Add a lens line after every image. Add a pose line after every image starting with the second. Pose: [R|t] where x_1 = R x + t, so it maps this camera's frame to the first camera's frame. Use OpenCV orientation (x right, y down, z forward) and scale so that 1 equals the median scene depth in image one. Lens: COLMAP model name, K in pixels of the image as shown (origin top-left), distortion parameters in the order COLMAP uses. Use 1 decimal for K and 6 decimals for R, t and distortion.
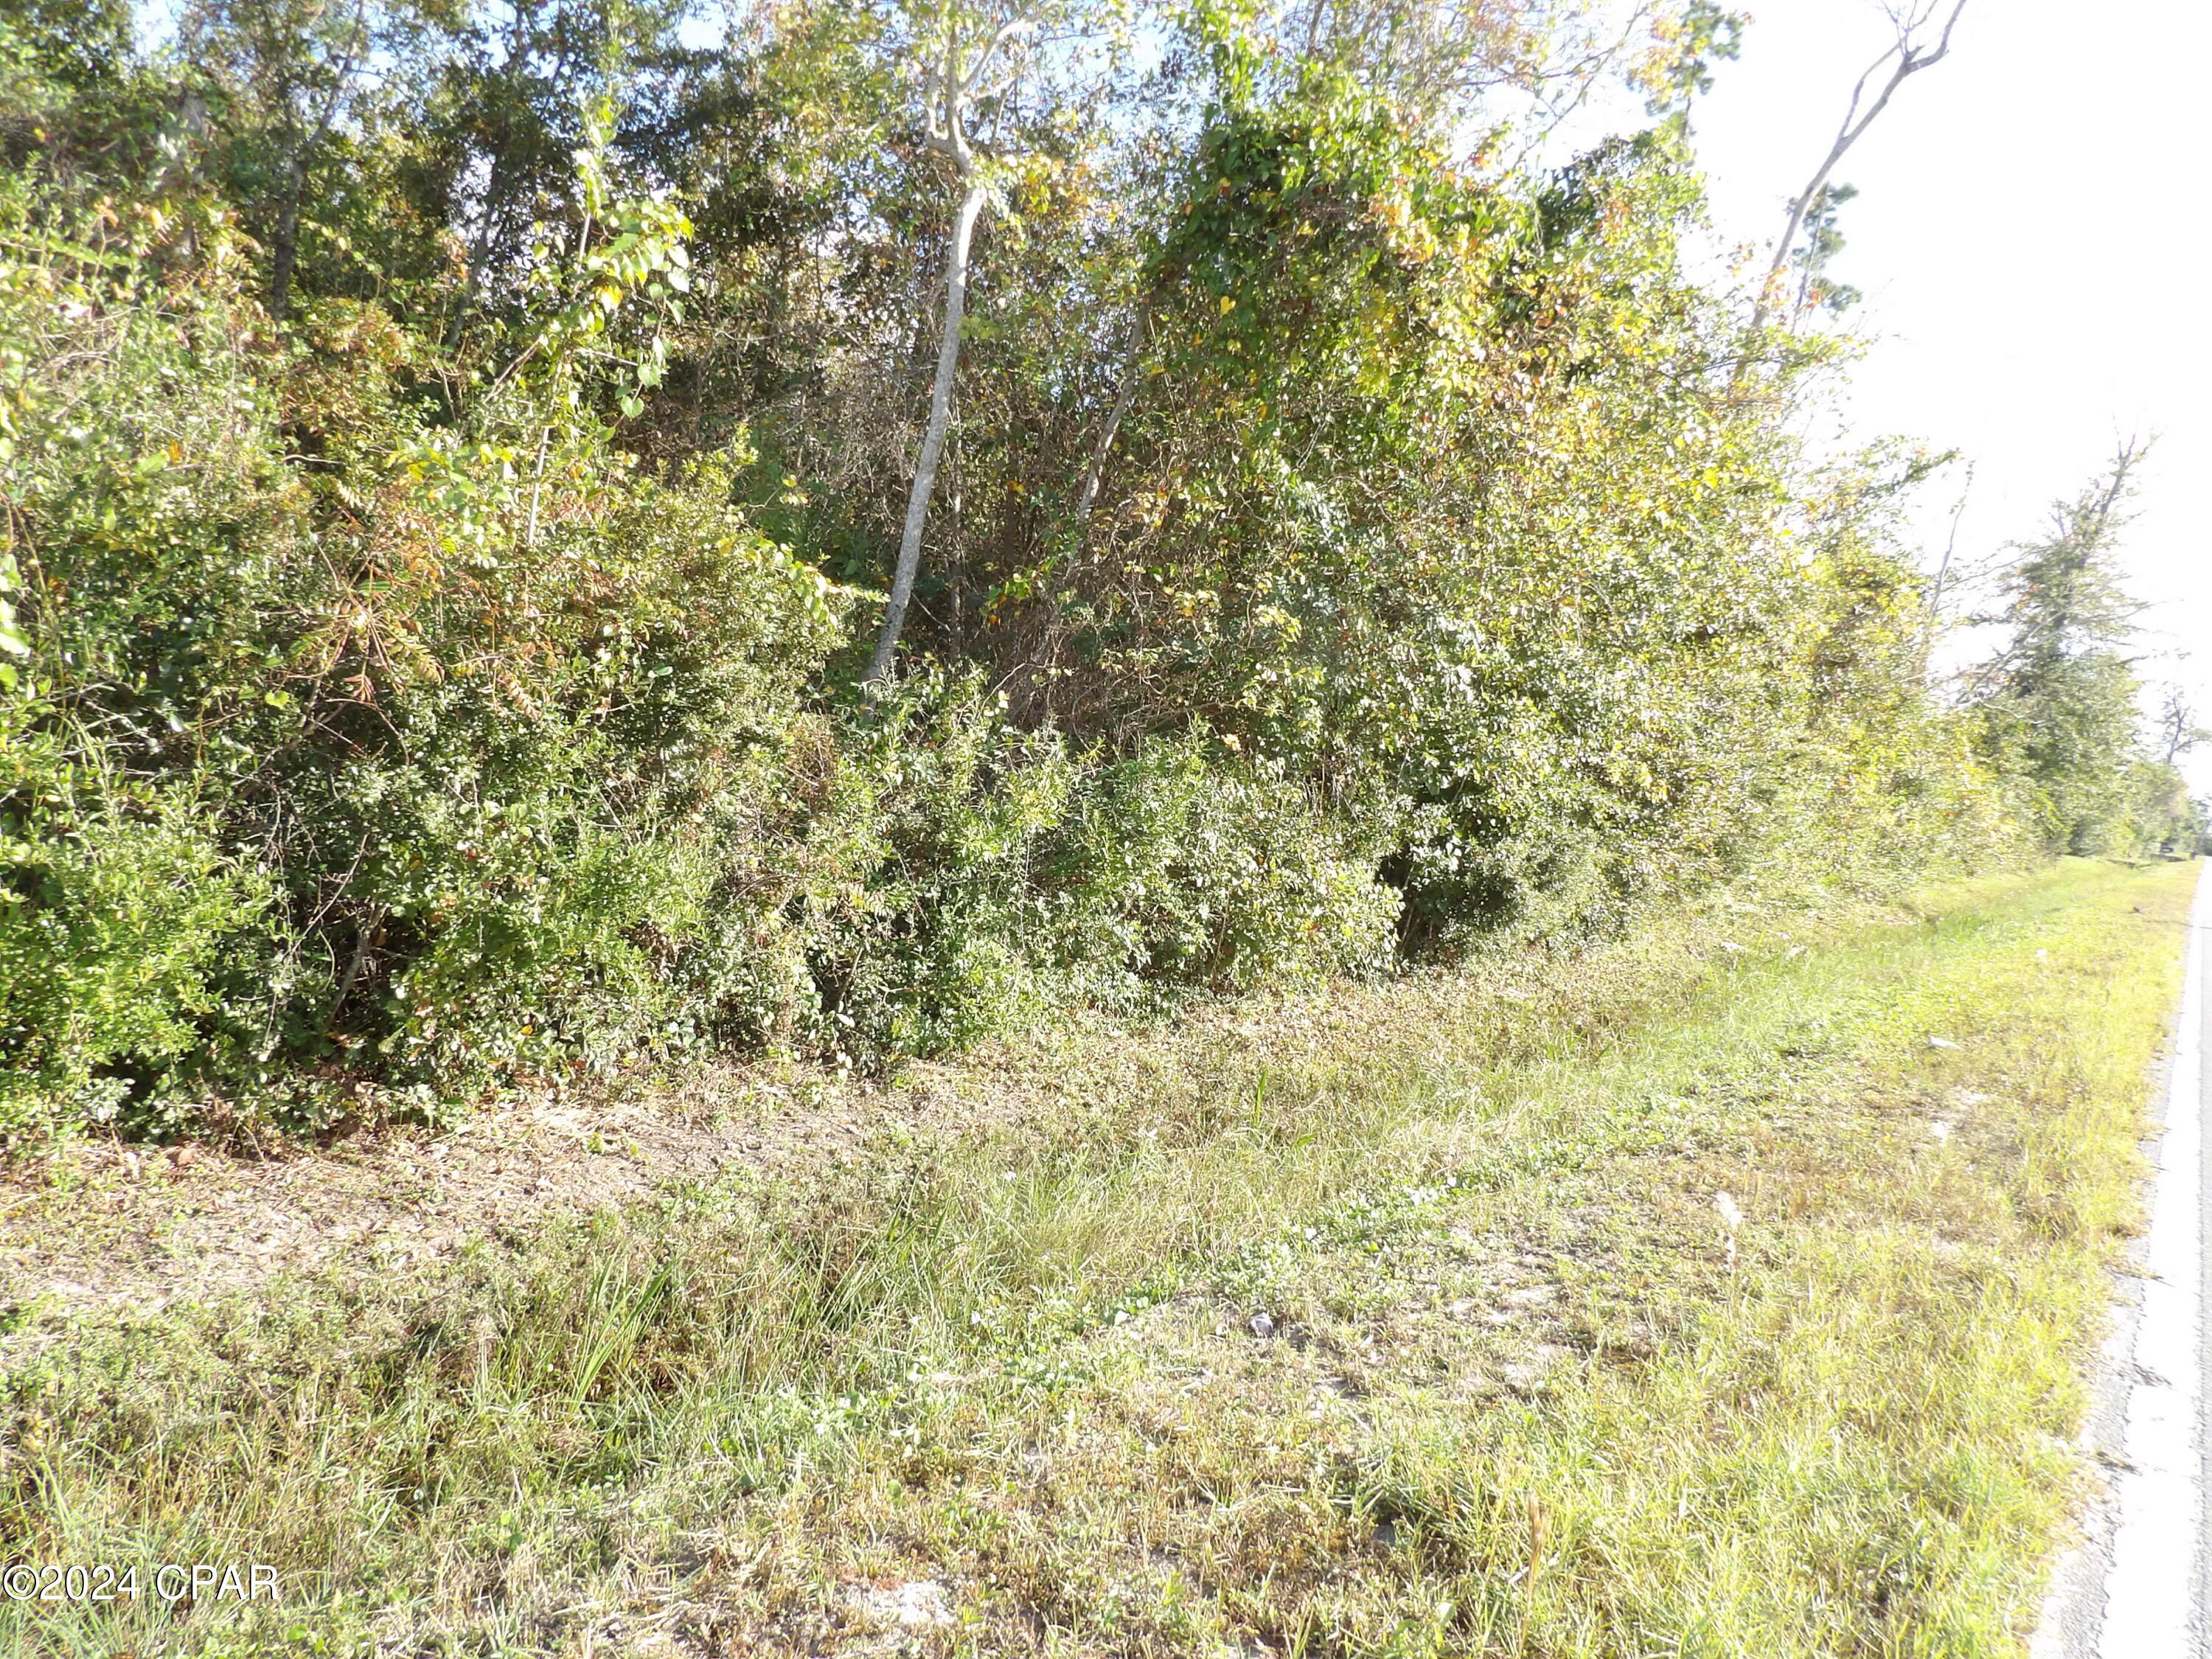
lens RADIAL K [[1590.7, 0, 1109.1], [0, 1590.7, 826.7], [0, 0, 1]] dist [-0.029864, 0.043105]
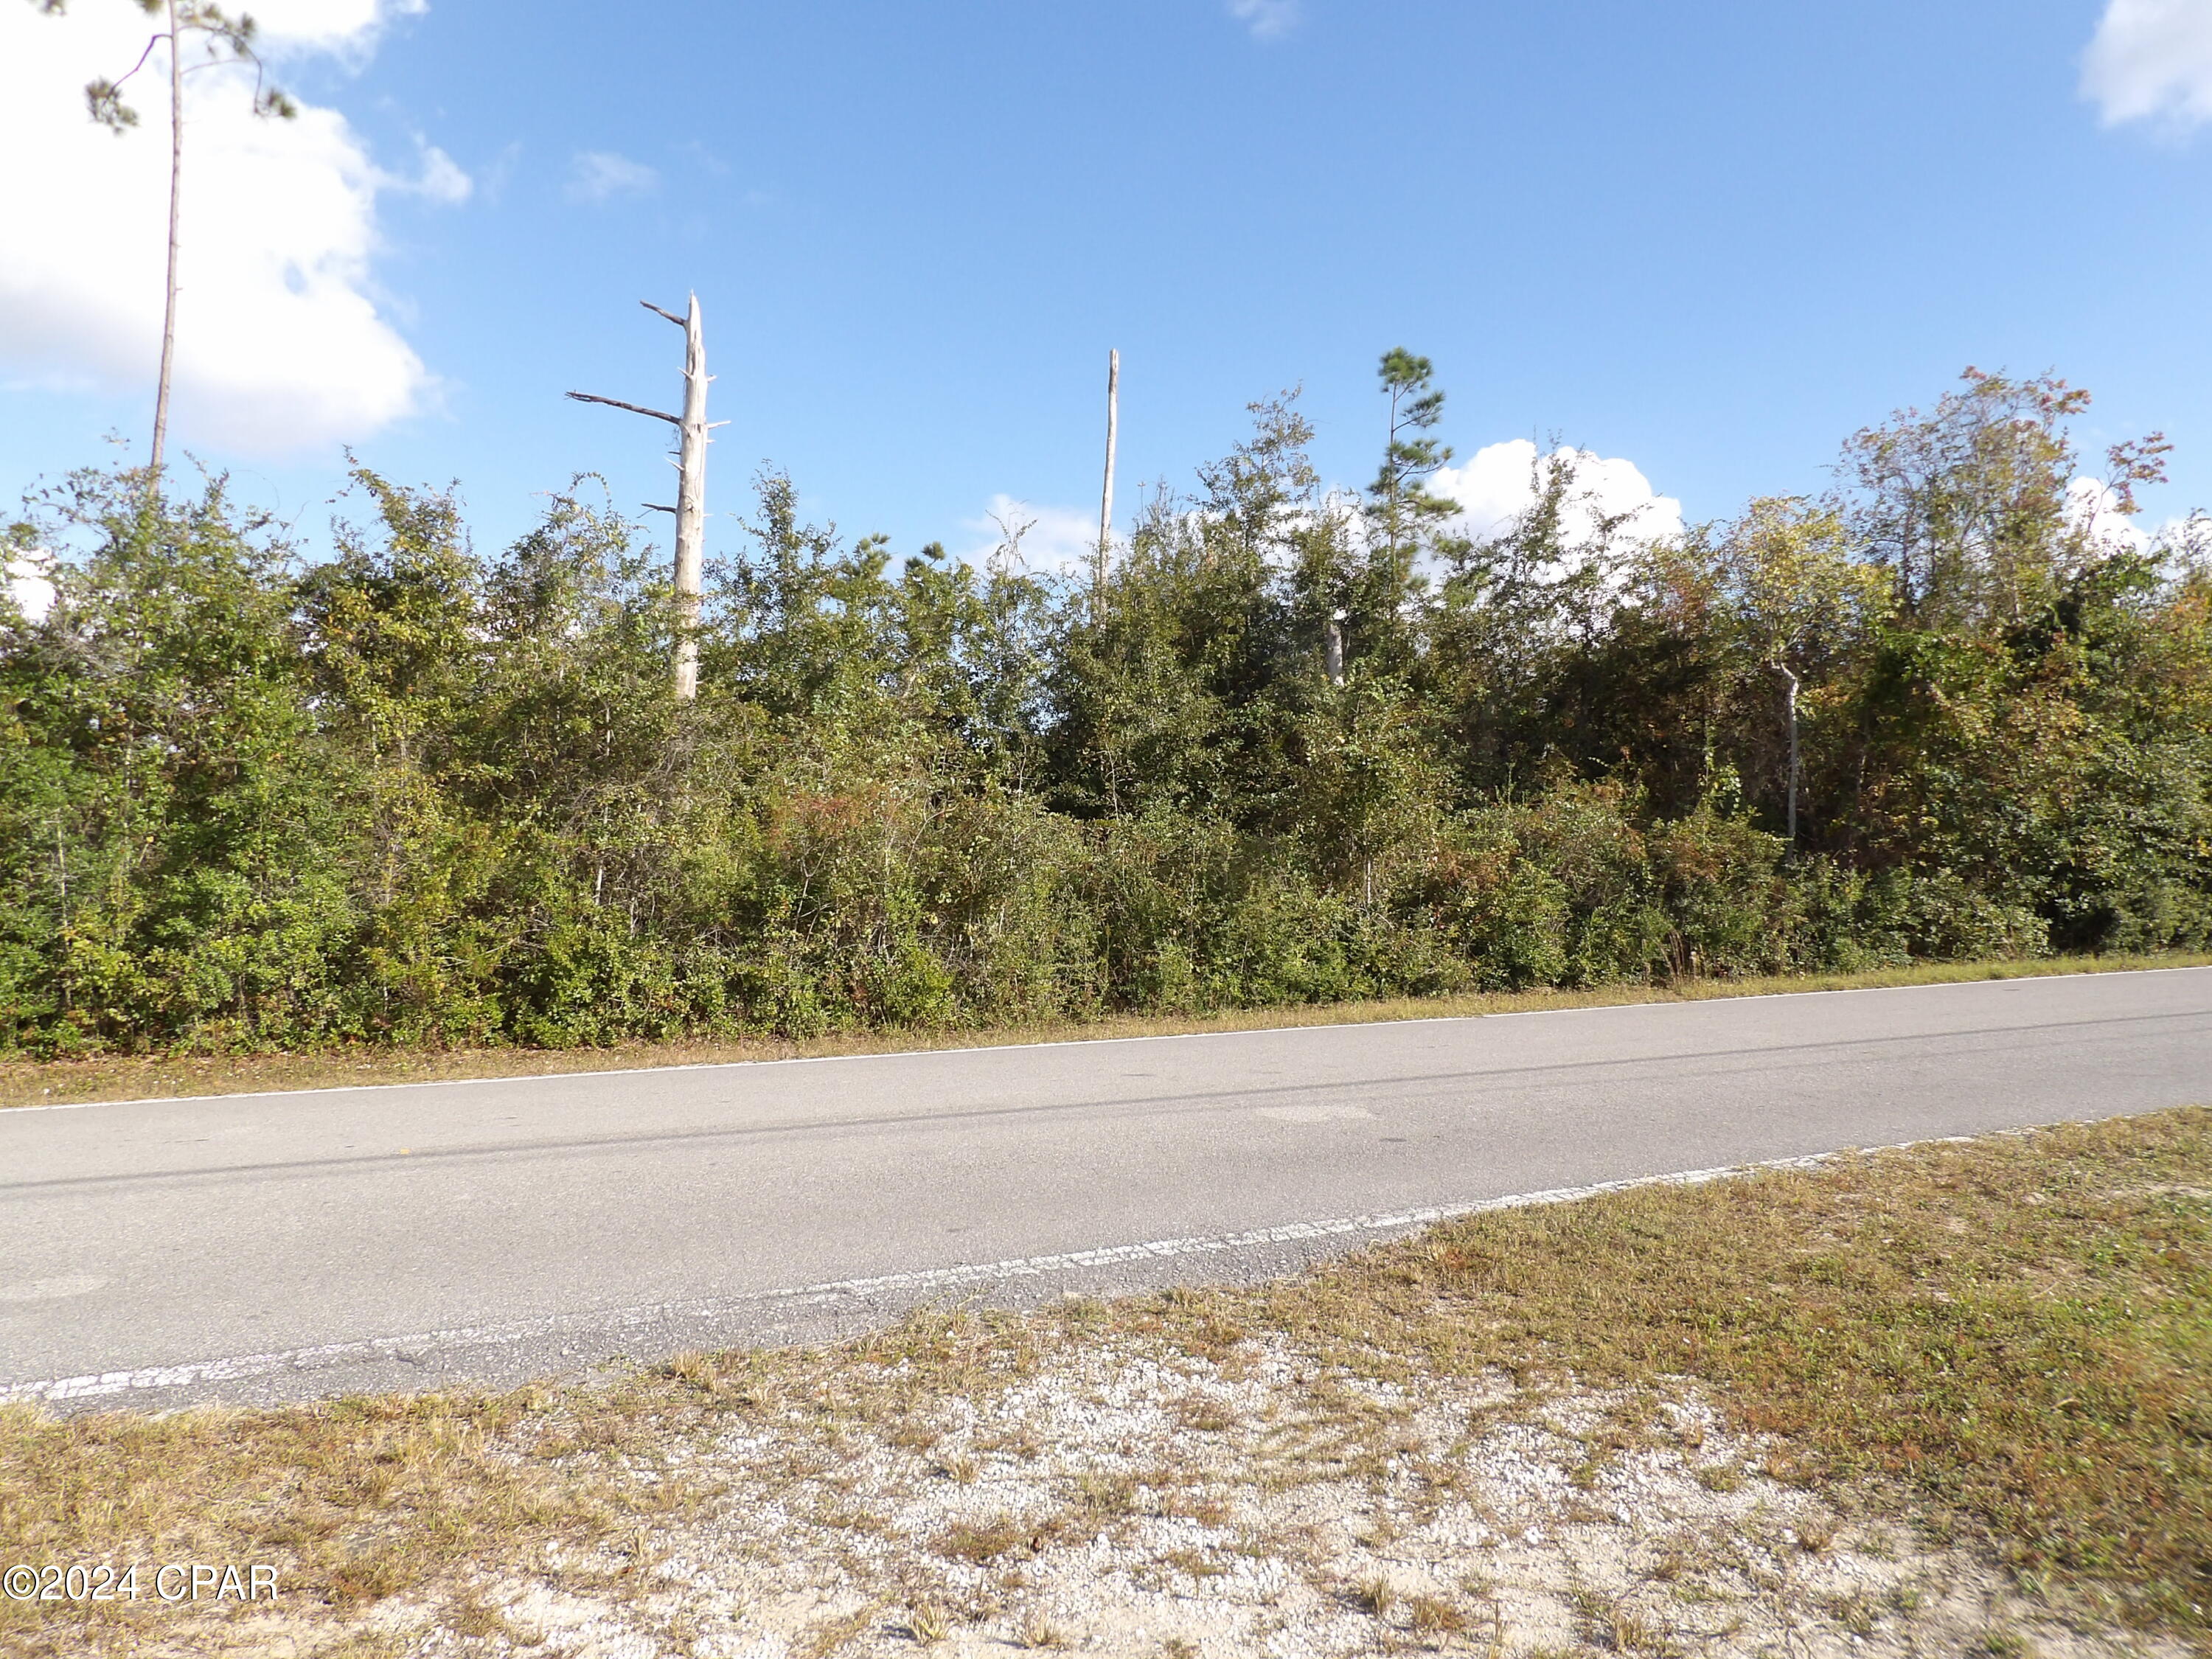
lens RADIAL K [[1590.7, 0, 1108.8], [0, 1590.7, 830.8], [0, 0, 1]] dist [-0.029864, 0.043105]
pose [[0.852578, -0.175356, -0.492303, 0.249443], [0.103375, 0.979999, -0.170045, 0.231746], [0.512274, 0.094084, 0.853653, -2.307501]]
